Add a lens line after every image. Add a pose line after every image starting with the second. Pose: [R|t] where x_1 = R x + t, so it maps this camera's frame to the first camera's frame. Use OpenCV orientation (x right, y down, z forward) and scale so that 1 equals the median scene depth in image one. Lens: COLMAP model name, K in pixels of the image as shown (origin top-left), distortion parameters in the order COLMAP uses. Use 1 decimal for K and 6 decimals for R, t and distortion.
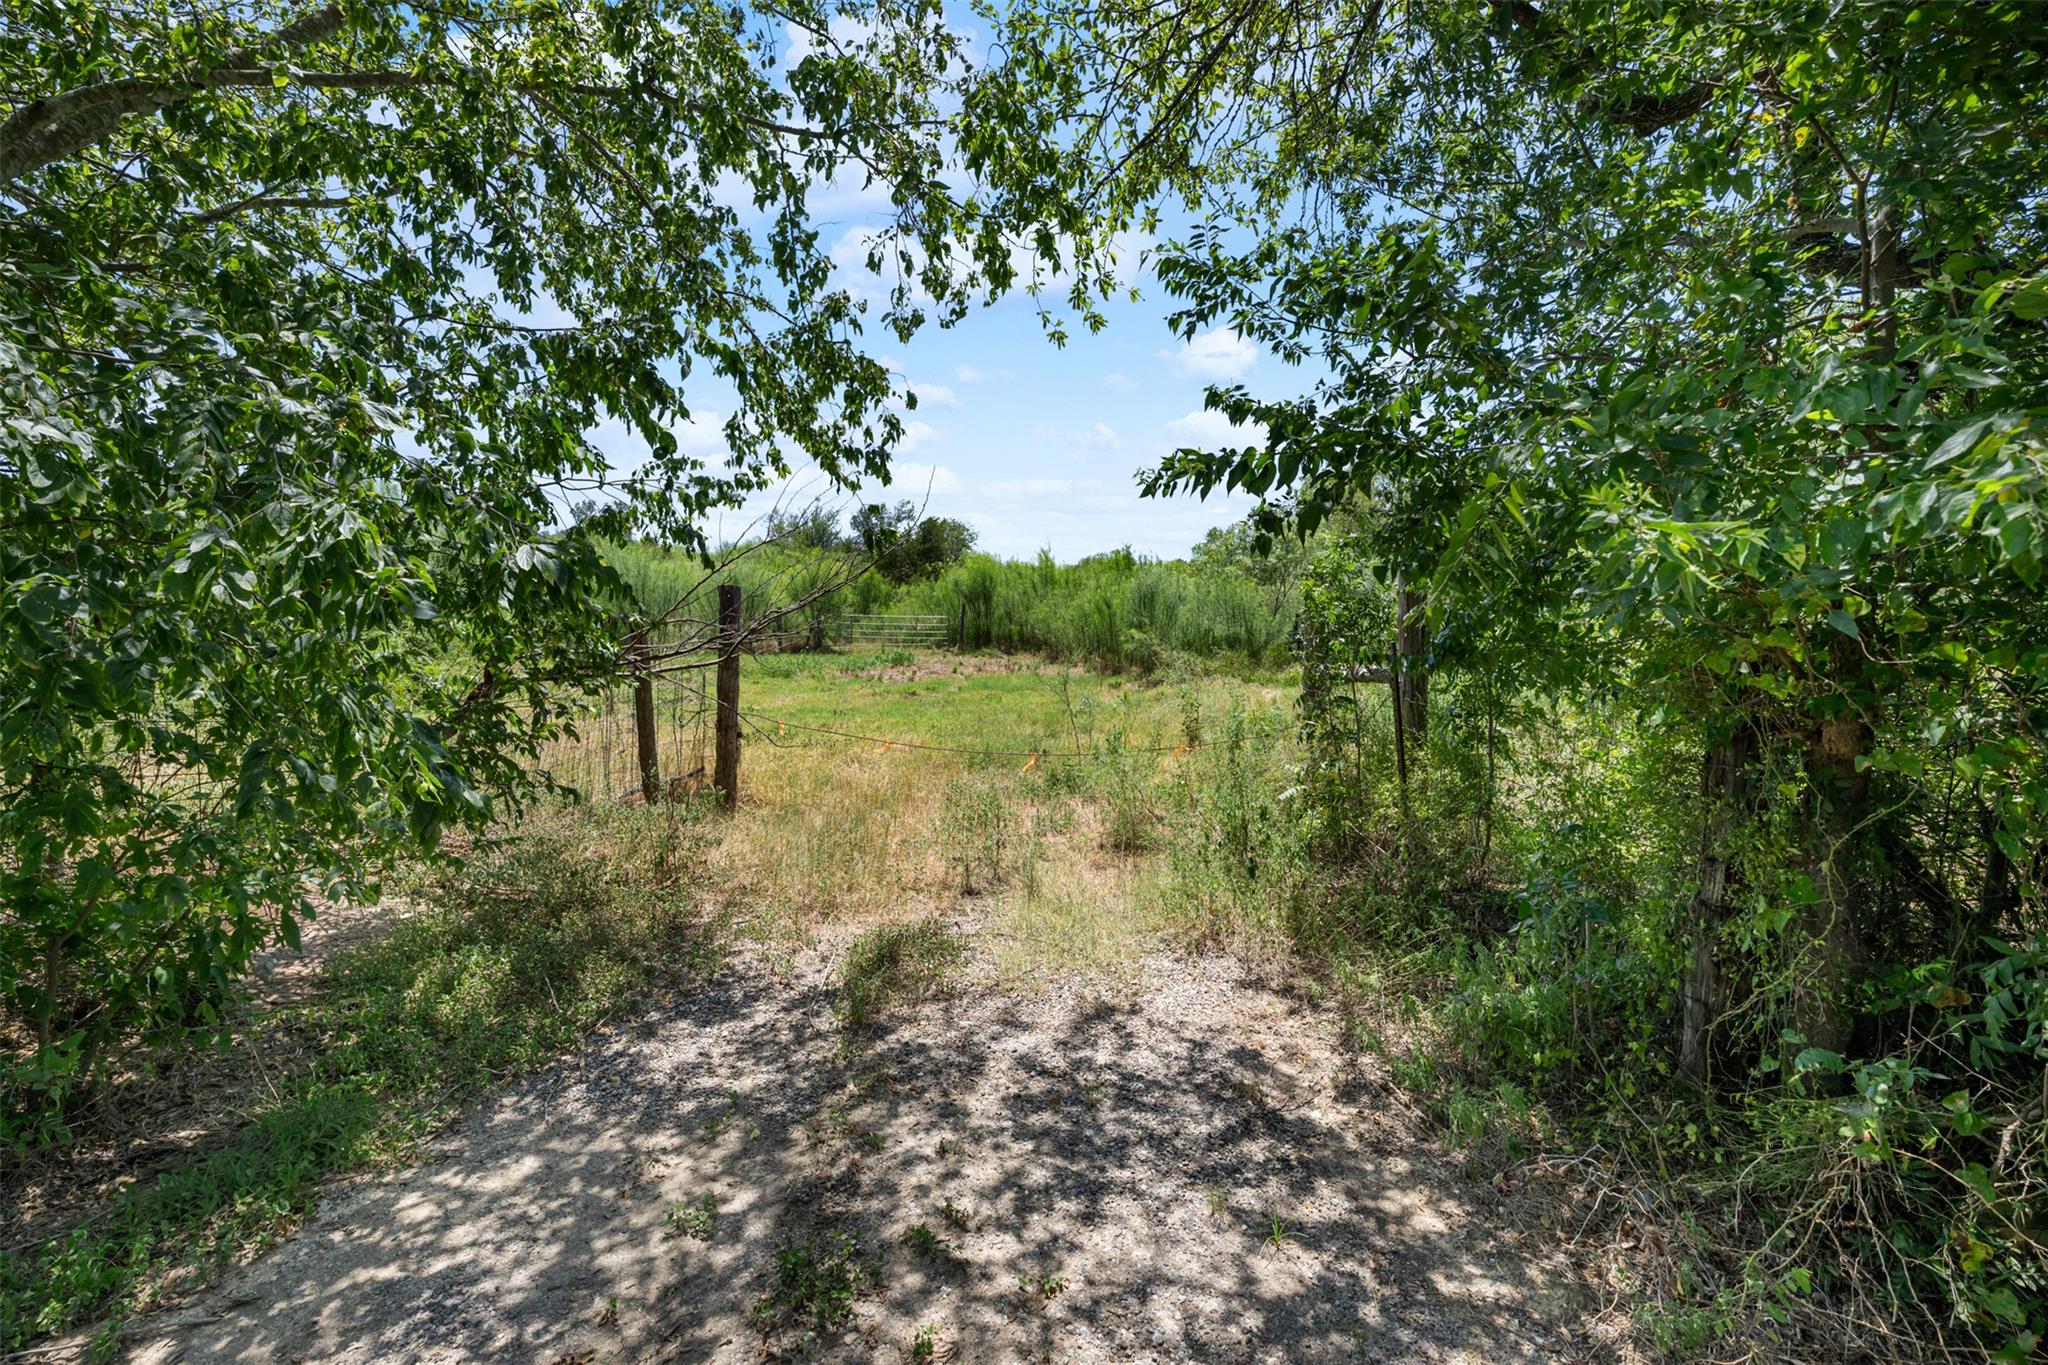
lens RADIAL K [[800.3, 0, 1024.0], [0, 800.3, 682.5], [0, 0, 1]] dist [0.001899, 0.000071]
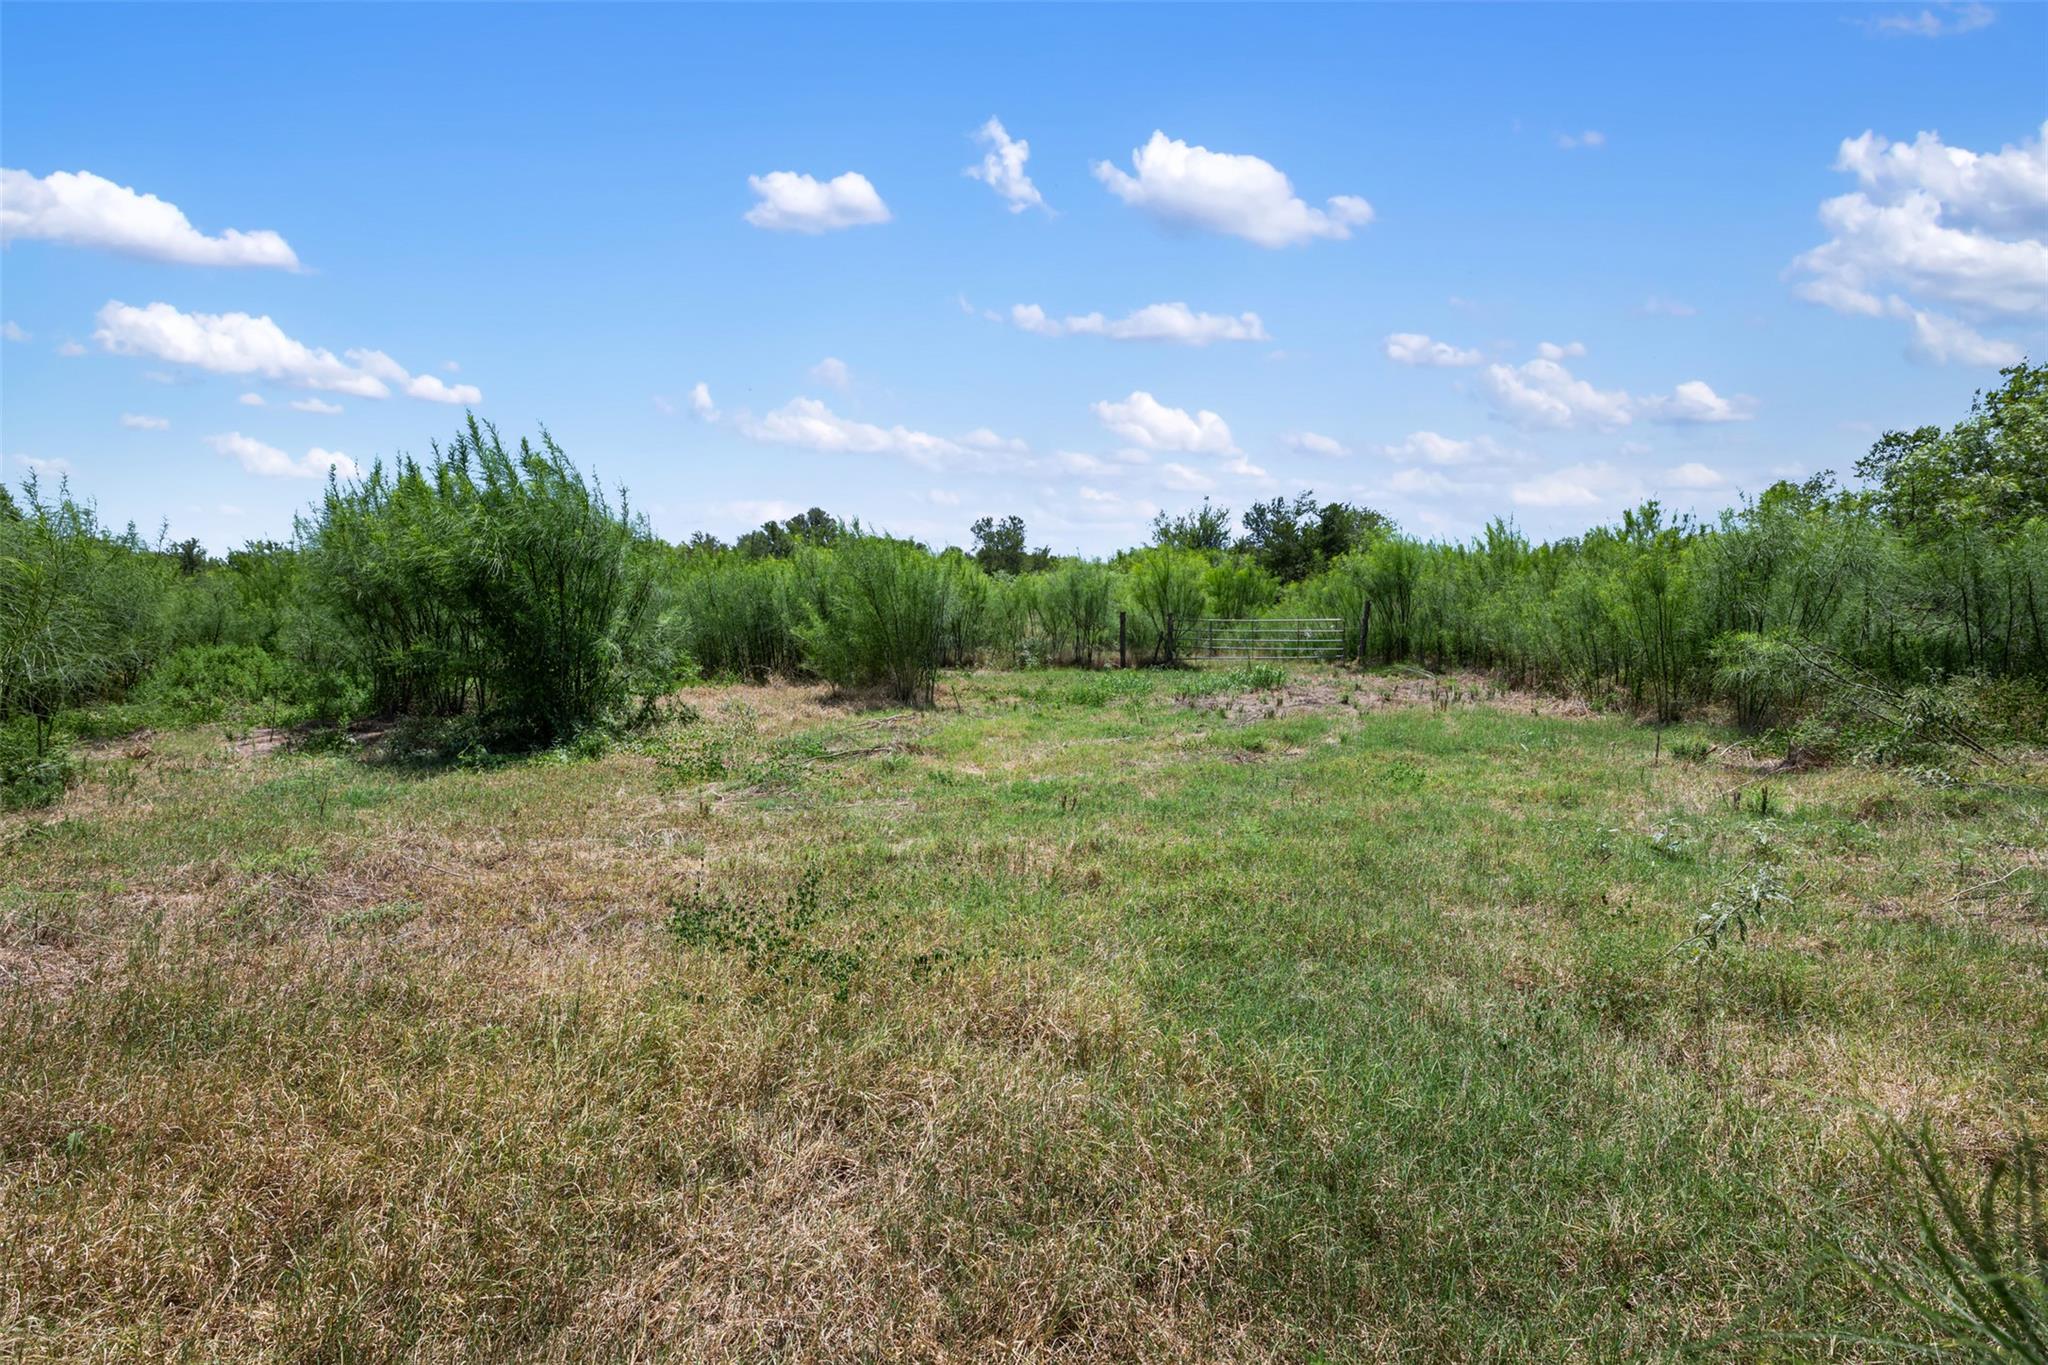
lens RADIAL K [[800.3, 0, 1024.0], [0, 800.3, 682.5], [0, 0, 1]] dist [0.001899, 0.000071]
pose [[0.881163, 0.018154, -0.472464, -0.005868], [-0.022782, 0.999732, -0.004076, -0.014621], [0.472263, 0.014355, 0.881341, 0.205673]]
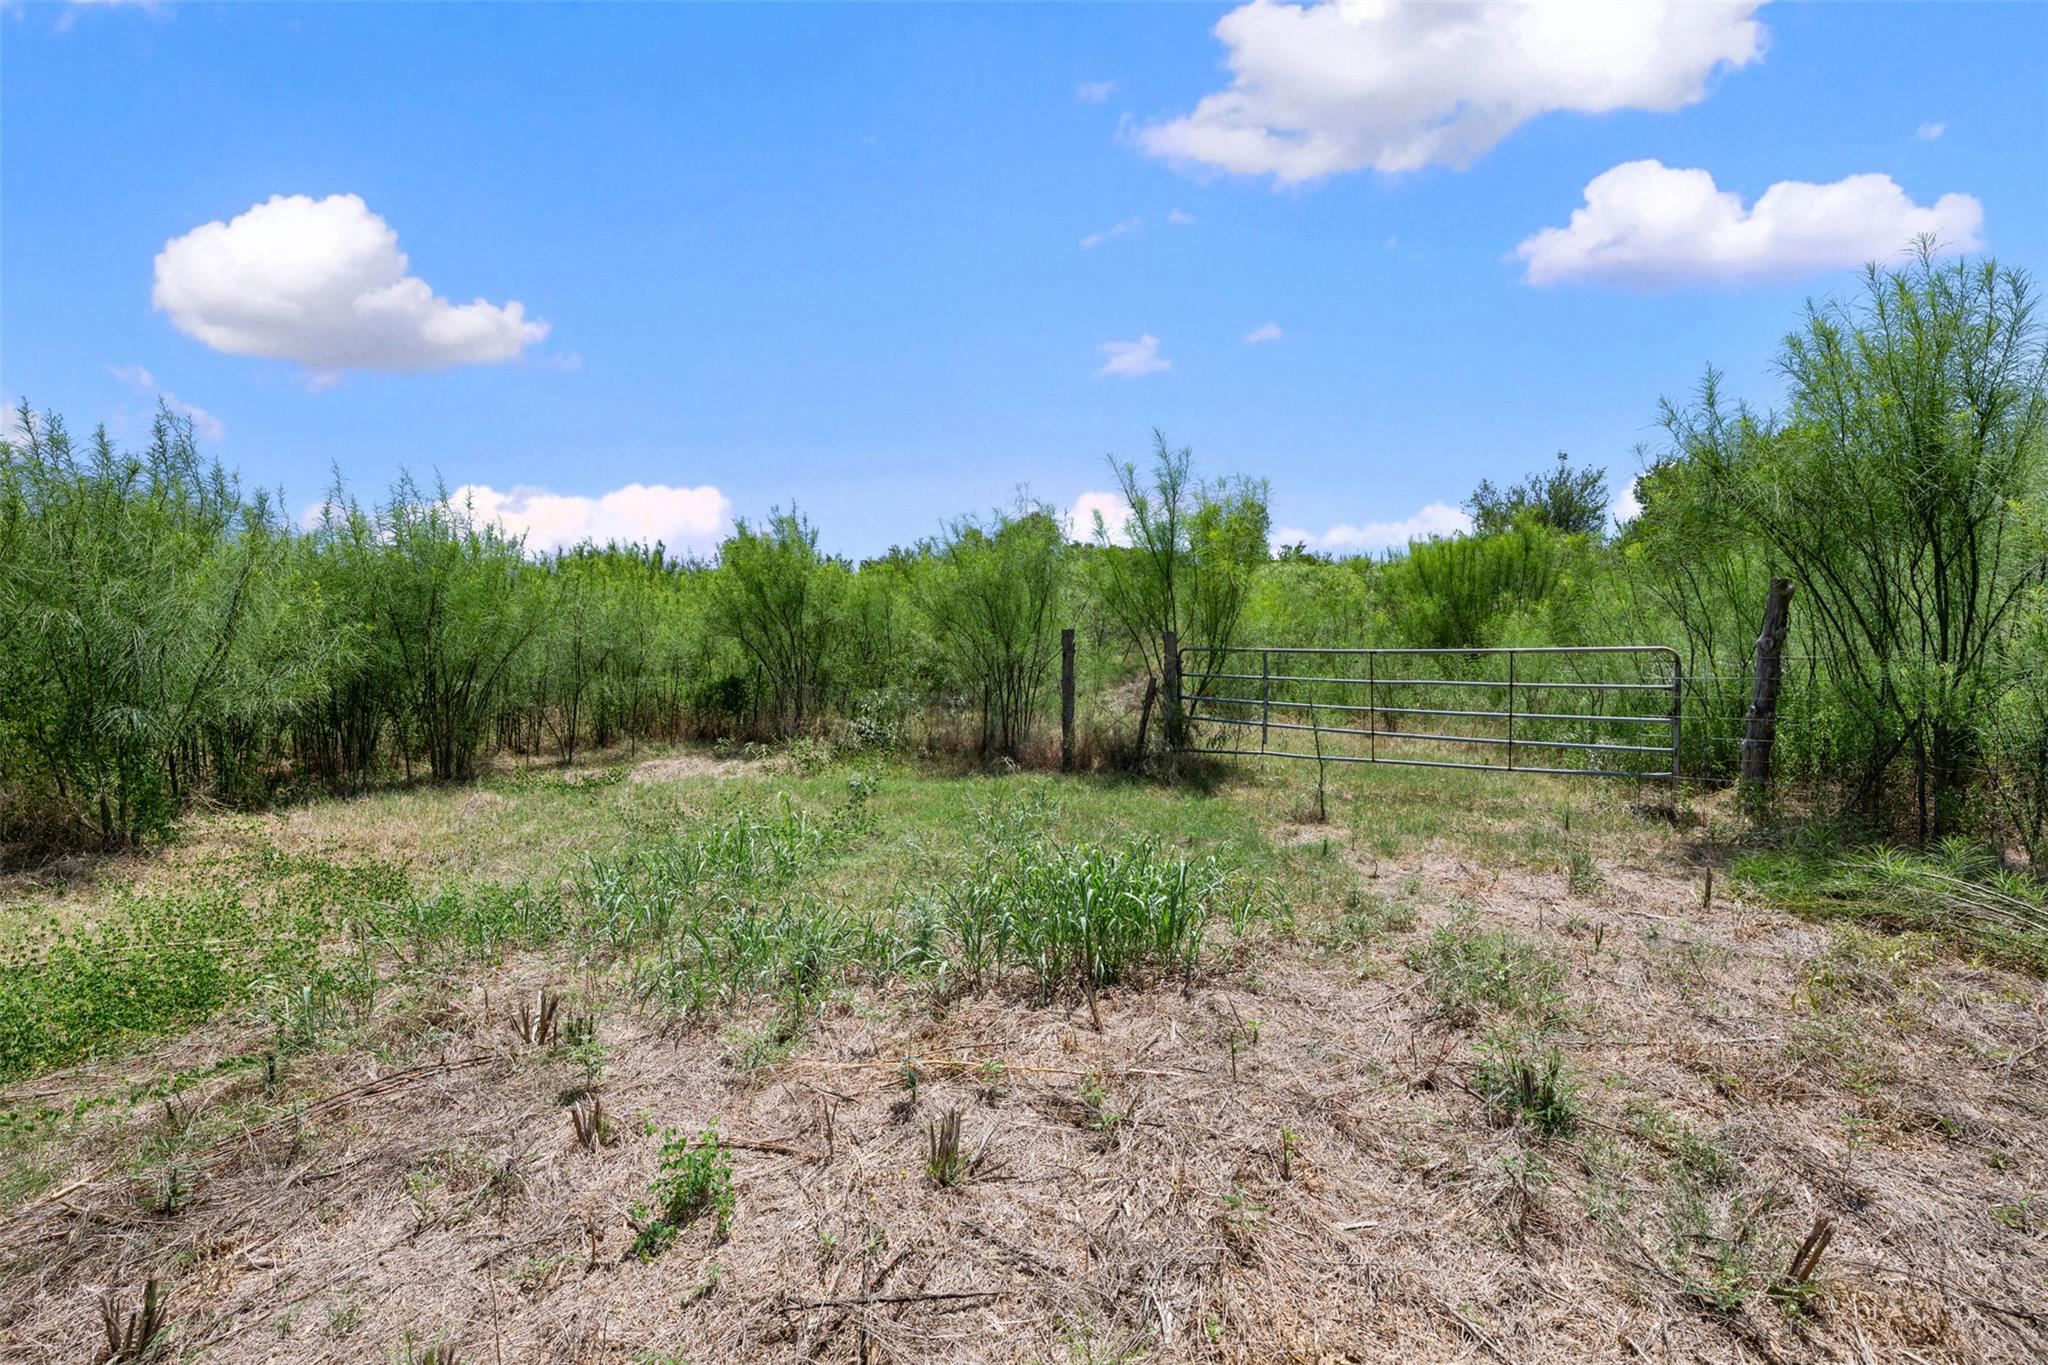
lens RADIAL K [[920.9, 0, 1024.0], [0, 920.9, 682.5], [0, 0, 1]] dist [-0.002607, -0.000091]
pose [[0.663467, 0.008987, -0.748152, -0.024058], [-0.047328, 0.998429, -0.029978, -0.049278], [0.746707, 0.055298, 0.662850, 0.605564]]
